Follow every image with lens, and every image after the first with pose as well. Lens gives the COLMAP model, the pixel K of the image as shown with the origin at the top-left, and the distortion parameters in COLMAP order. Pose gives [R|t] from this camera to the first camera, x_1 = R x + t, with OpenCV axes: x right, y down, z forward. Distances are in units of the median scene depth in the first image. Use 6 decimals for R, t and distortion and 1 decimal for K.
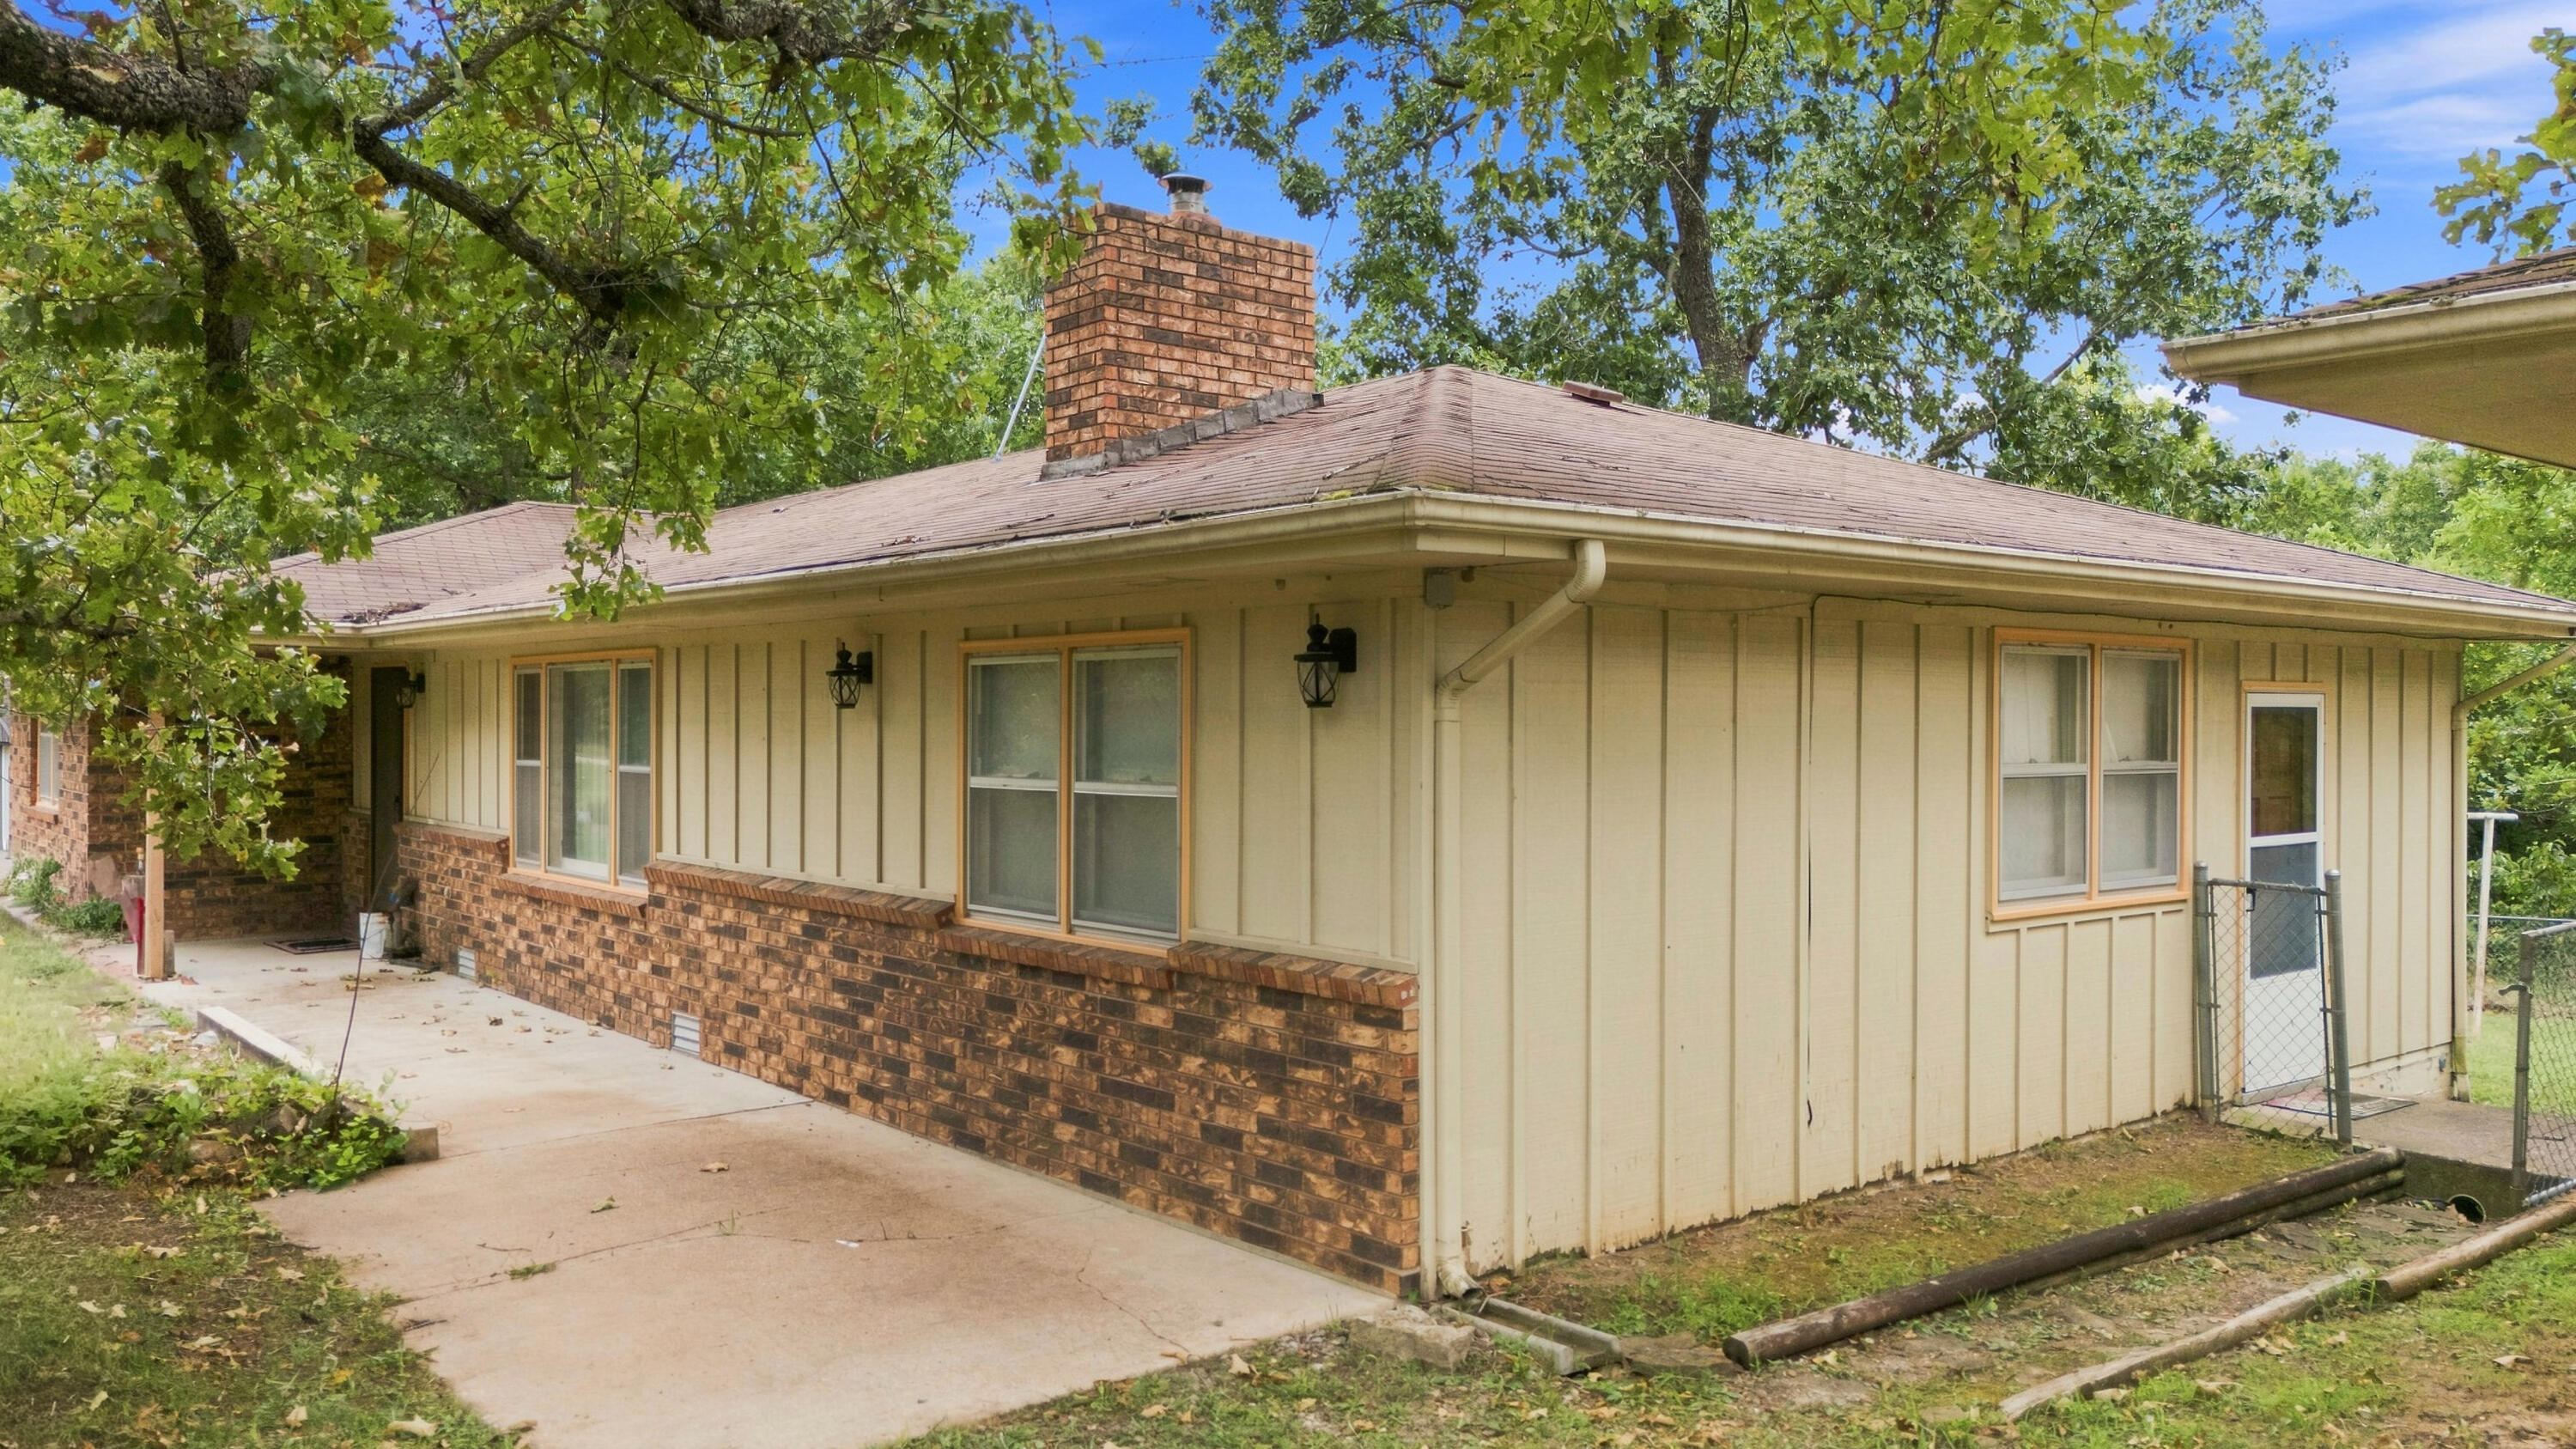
lens RADIAL K [[1907.9, 0, 1283.0], [0, 1907.9, 716.4], [0, 0, 1]] dist [0.034736, -0.010505]
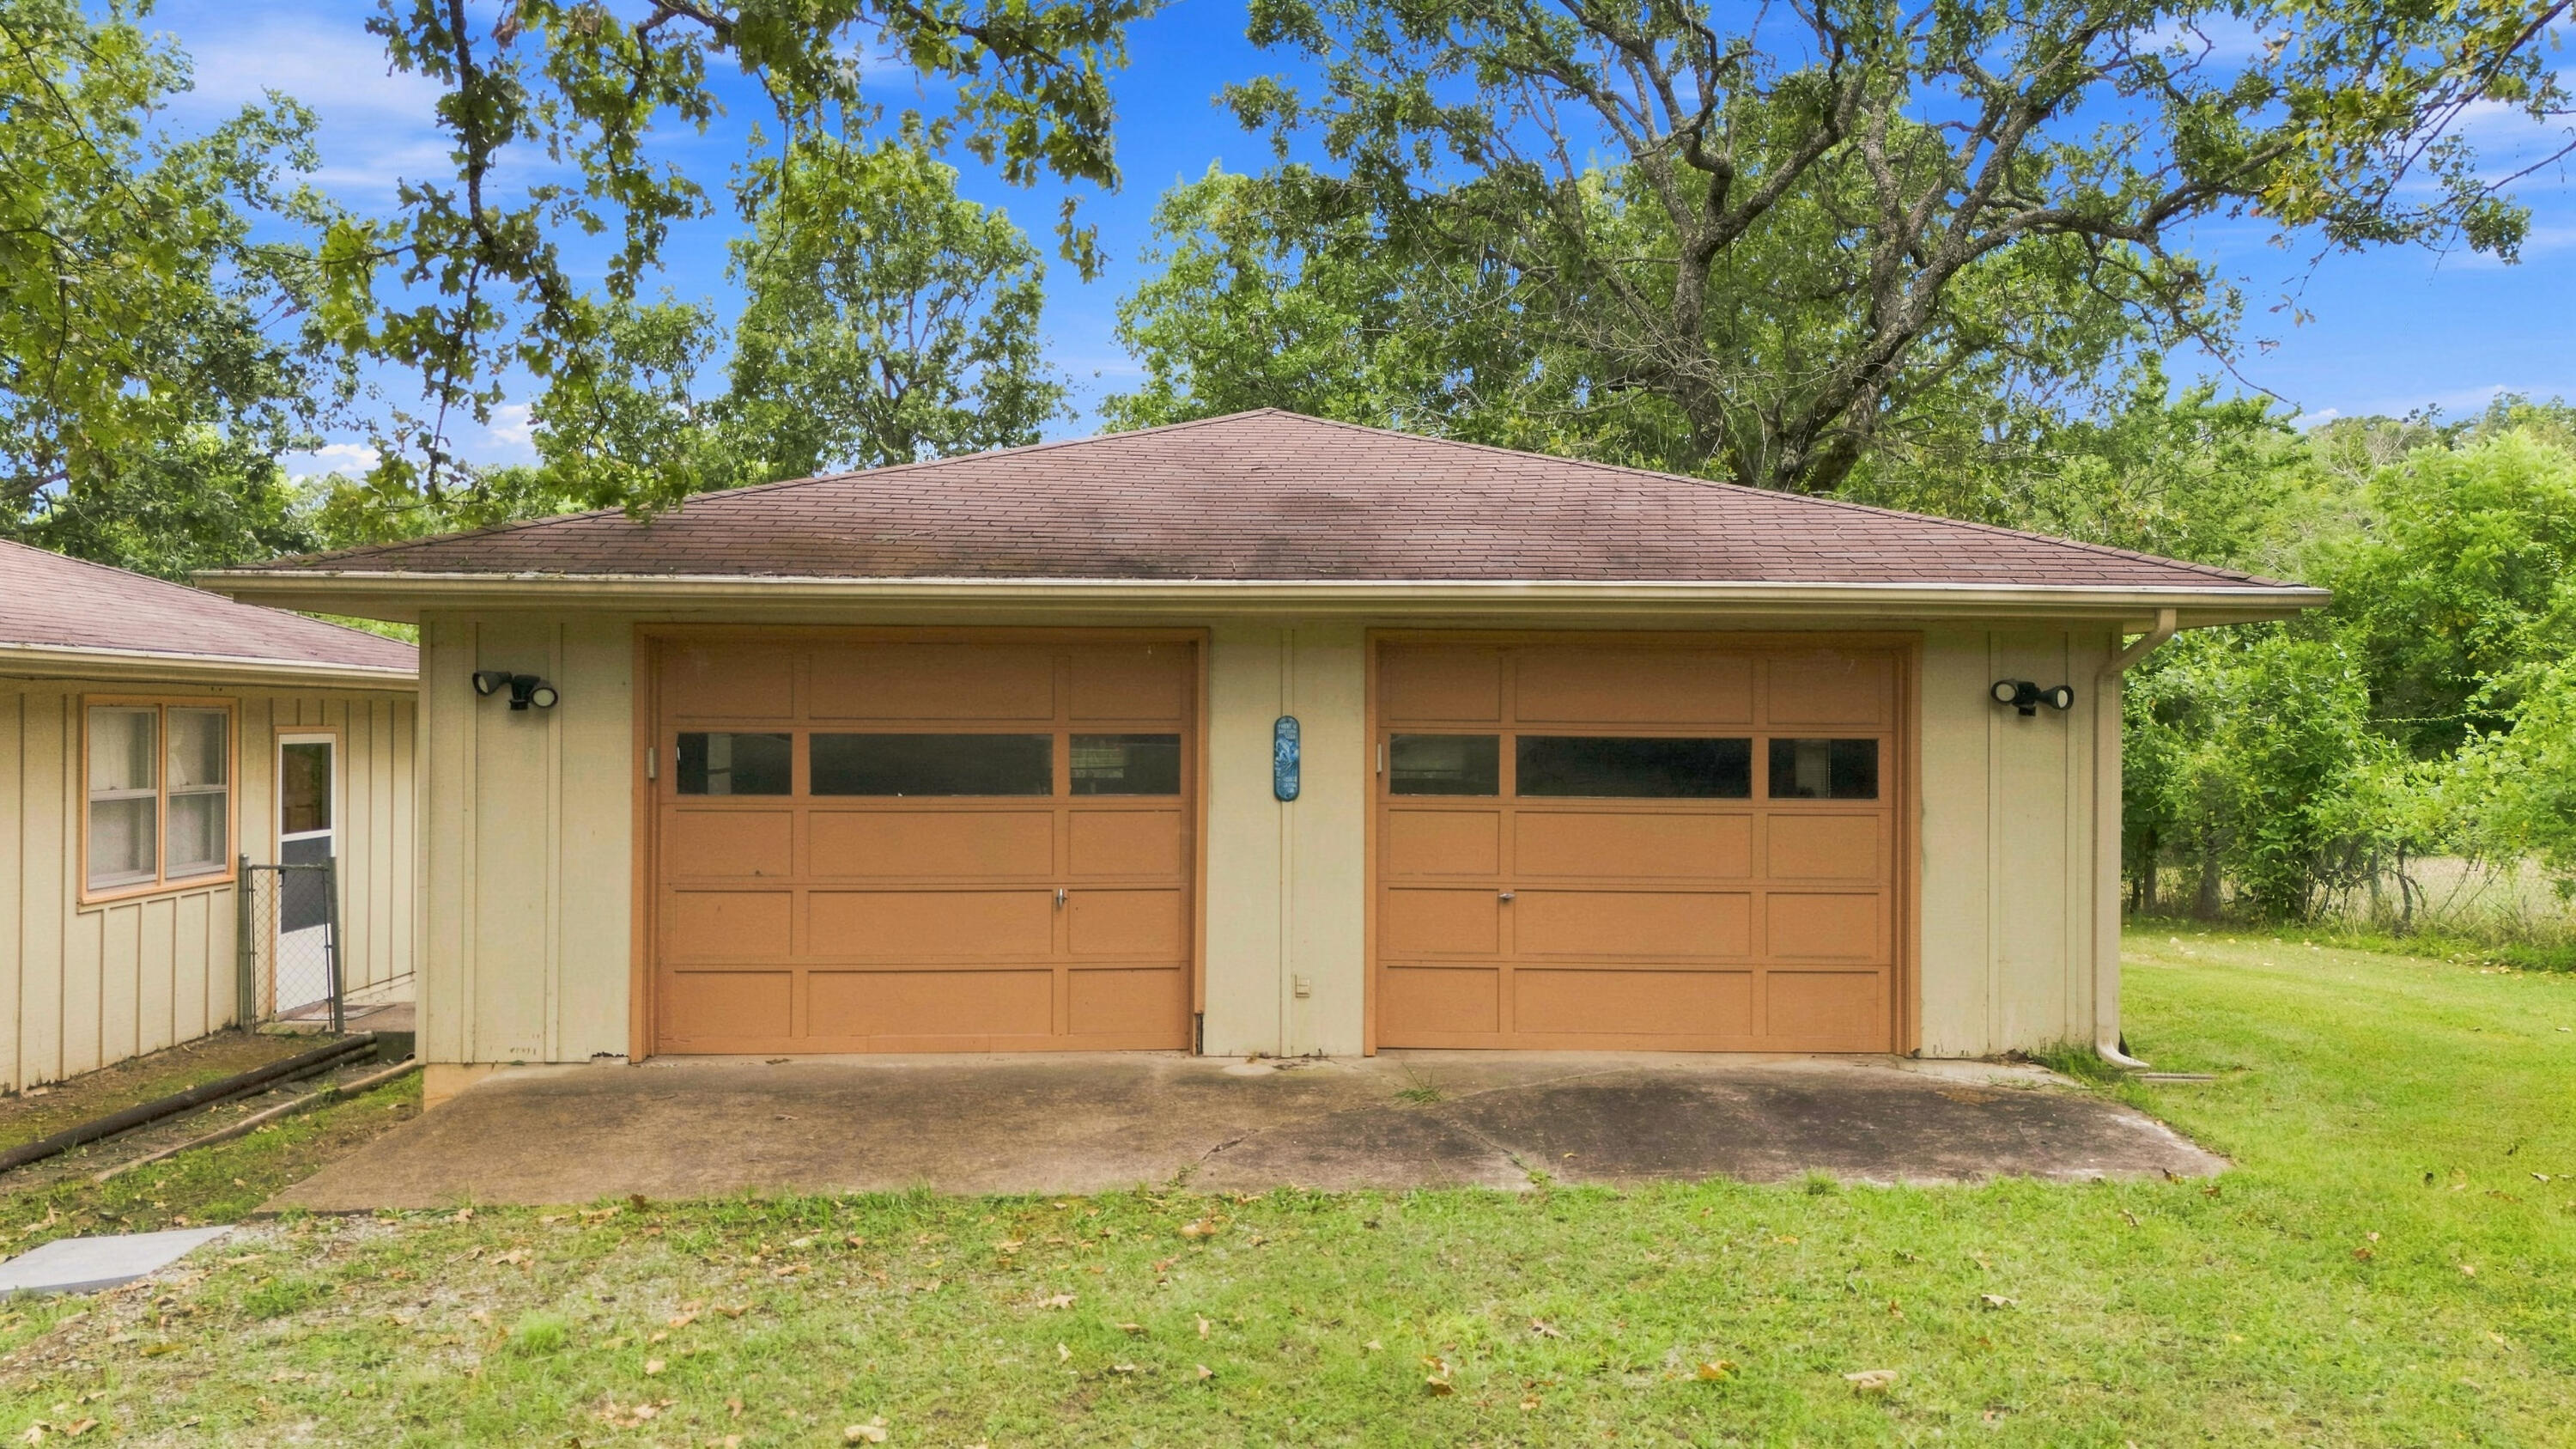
lens RADIAL K [[1907.9, 0, 1283.2], [0, 1907.9, 716.1], [0, 0, 1]] dist [0.034736, -0.010505]
pose [[0.606459, -0.002017, 0.795112, -0.203091], [0.002630, 0.999996, 0.000531, -0.026983], [-0.795111, 0.001769, 0.606462, -0.512095]]
